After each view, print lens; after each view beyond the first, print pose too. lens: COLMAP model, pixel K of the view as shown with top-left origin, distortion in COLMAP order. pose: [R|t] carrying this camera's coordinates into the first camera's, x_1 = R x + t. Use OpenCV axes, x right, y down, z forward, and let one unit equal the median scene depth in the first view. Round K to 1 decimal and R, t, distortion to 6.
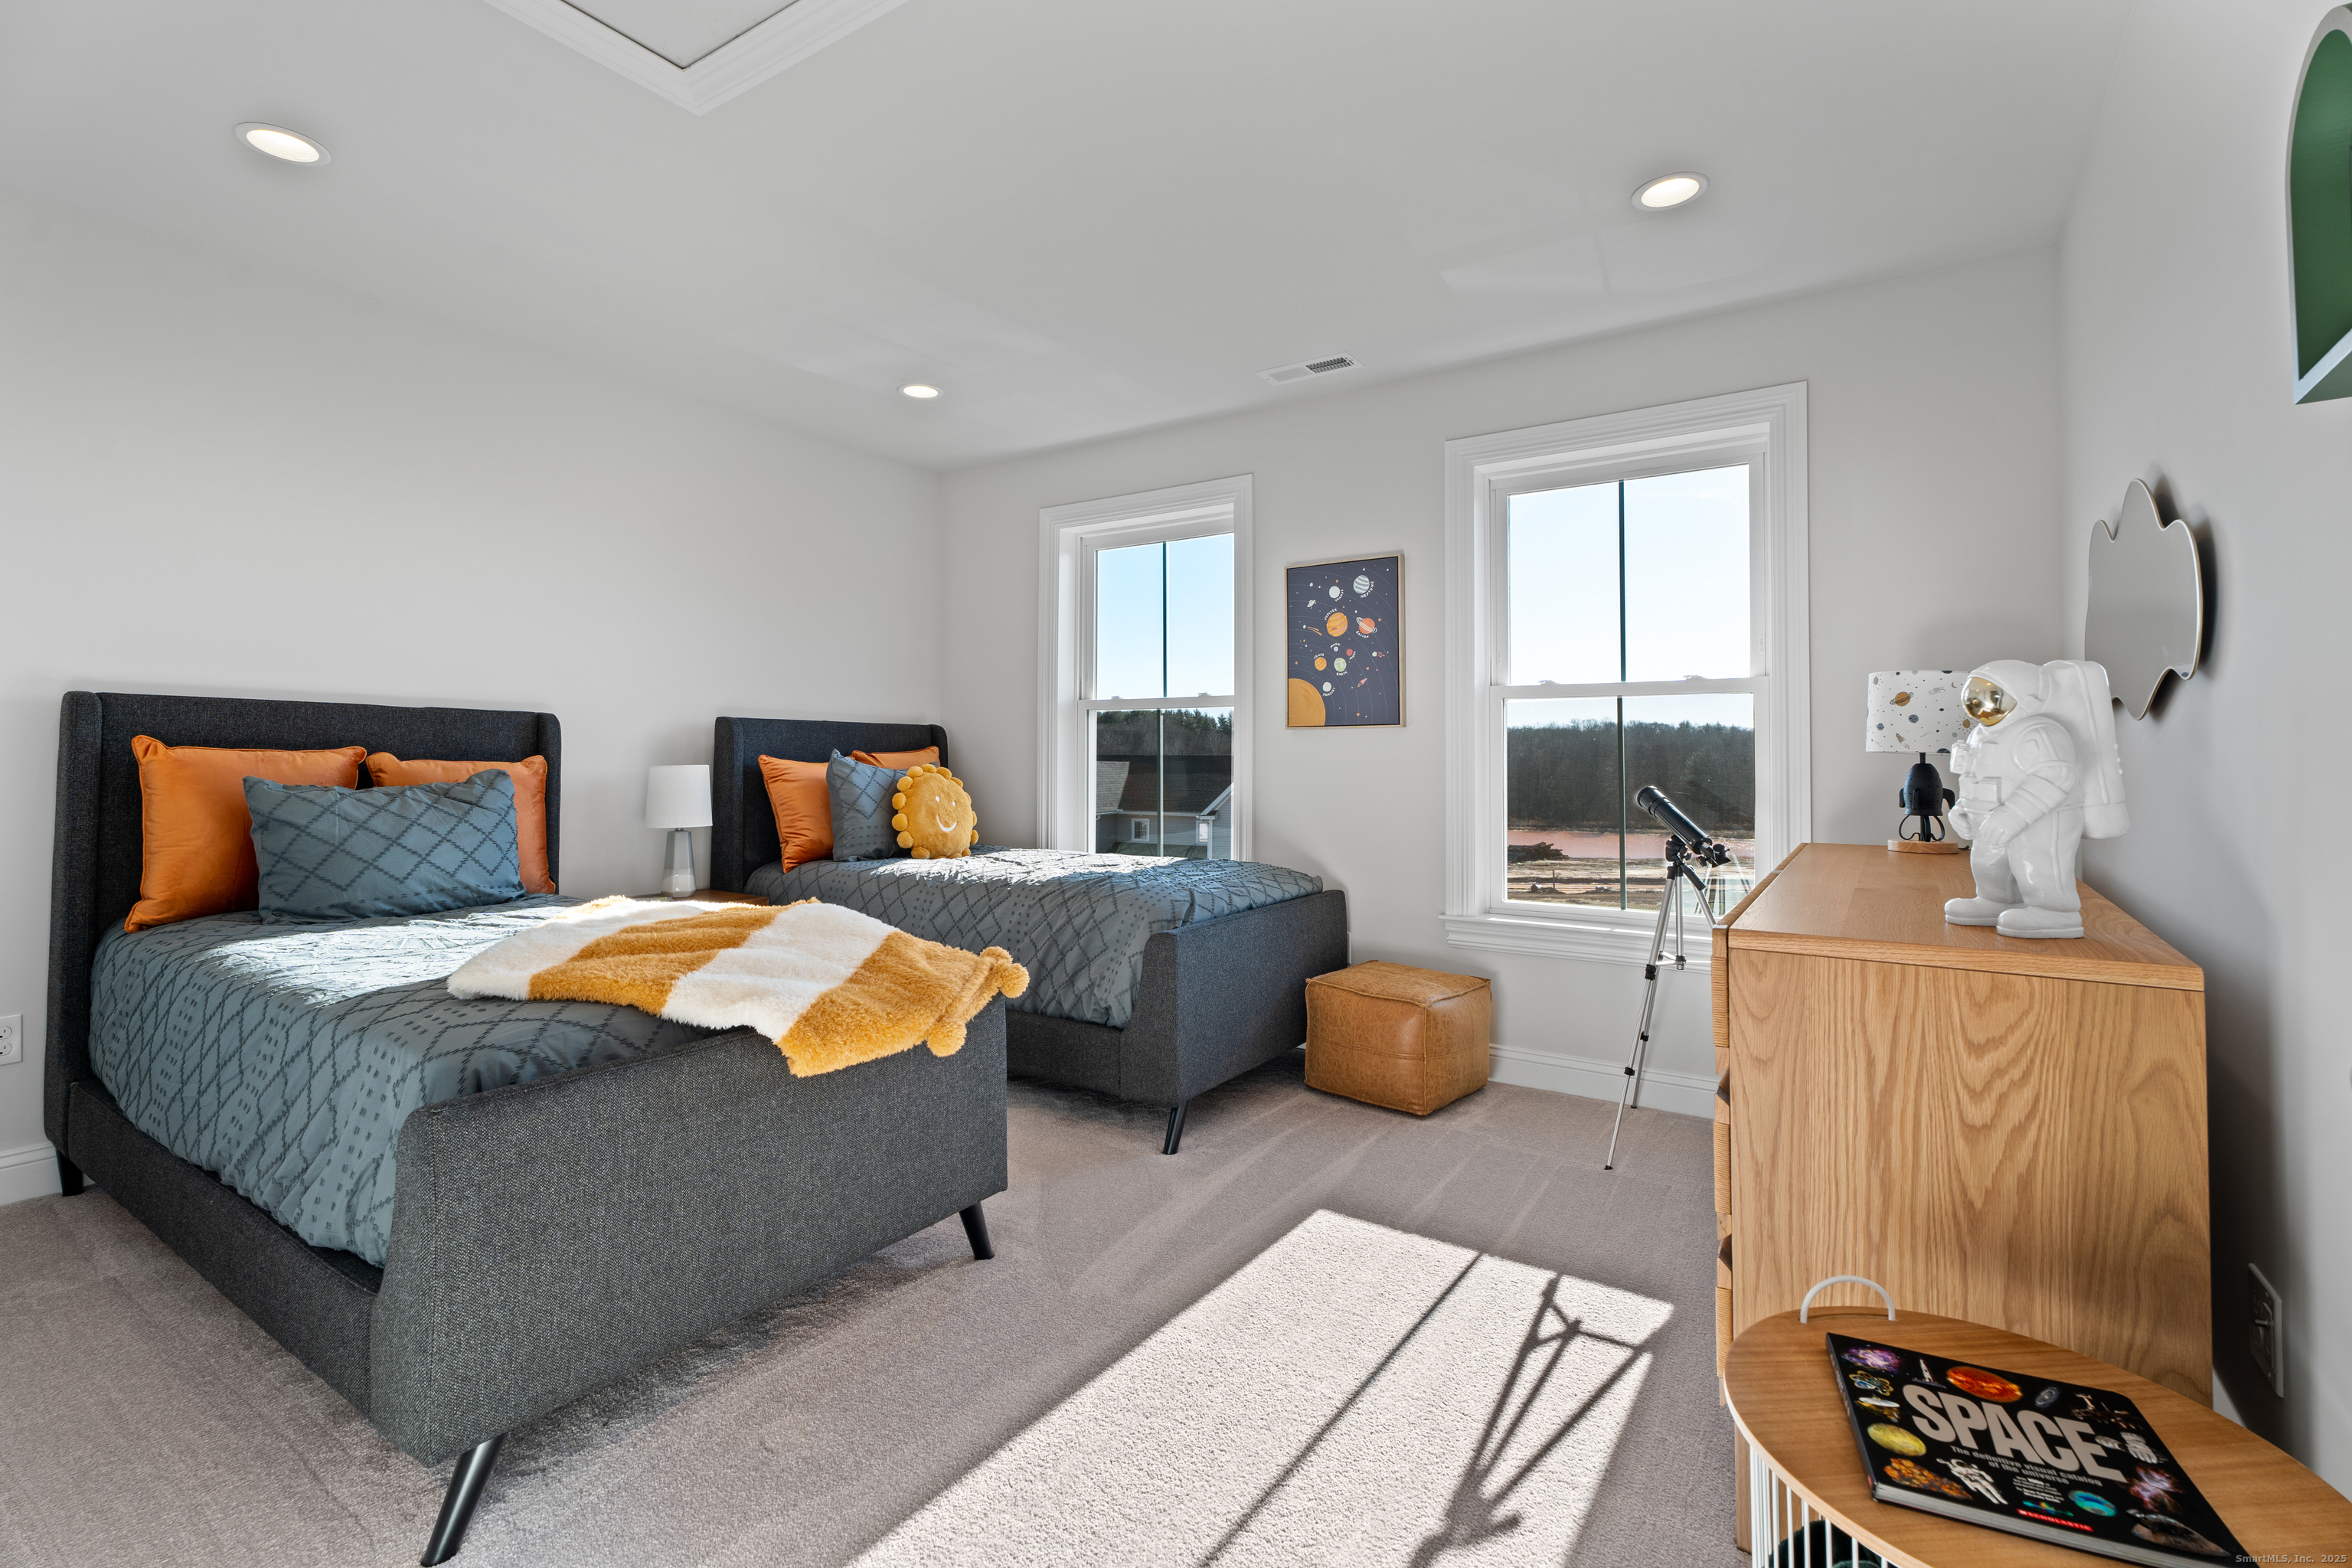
lens RADIAL K [[1047.3, 0, 1179.7], [0, 1047.3, 767.4], [0, 0, 1]] dist [0.004726, -0.002110]
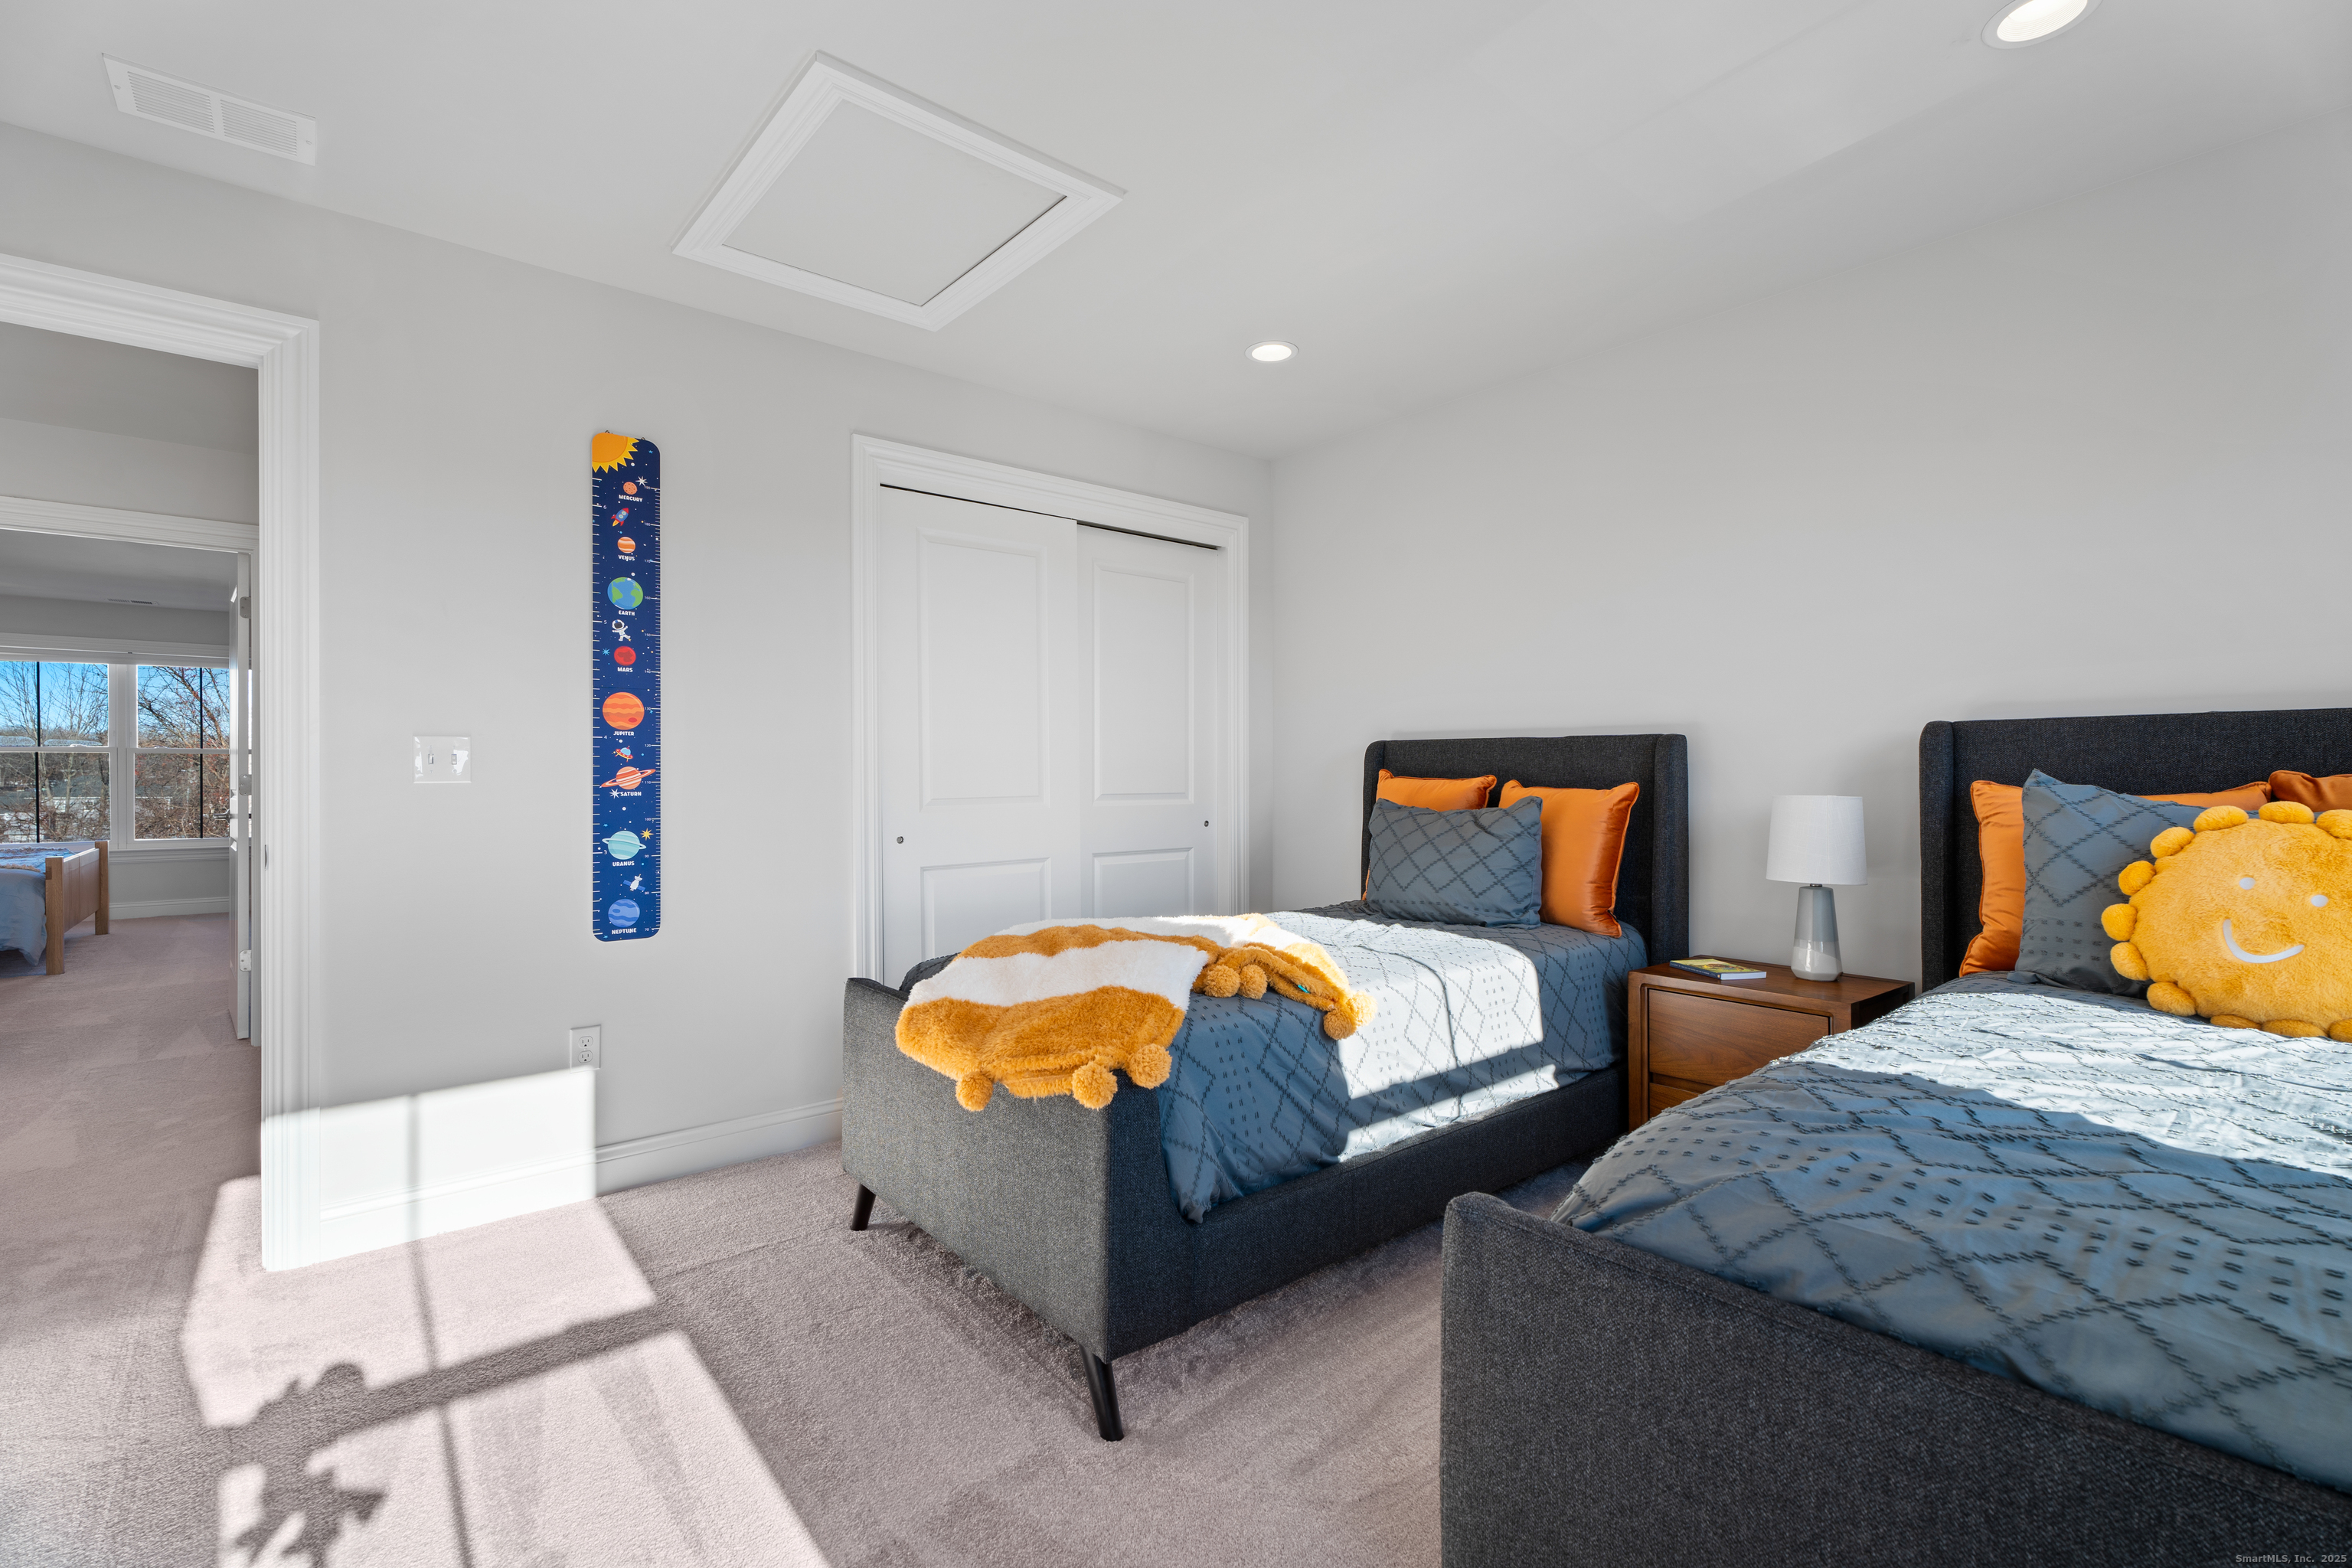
lens RADIAL K [[1047.3, 0, 1181.6], [0, 1047.3, 782.0], [0, 0, 1]] dist [0.004726, -0.002110]
pose [[-0.299209, -0.003059, -0.954183, 0.413210], [-0.006807, 0.999976, -0.001072, -0.009002], [0.954163, 0.006174, -0.299223, 0.996951]]
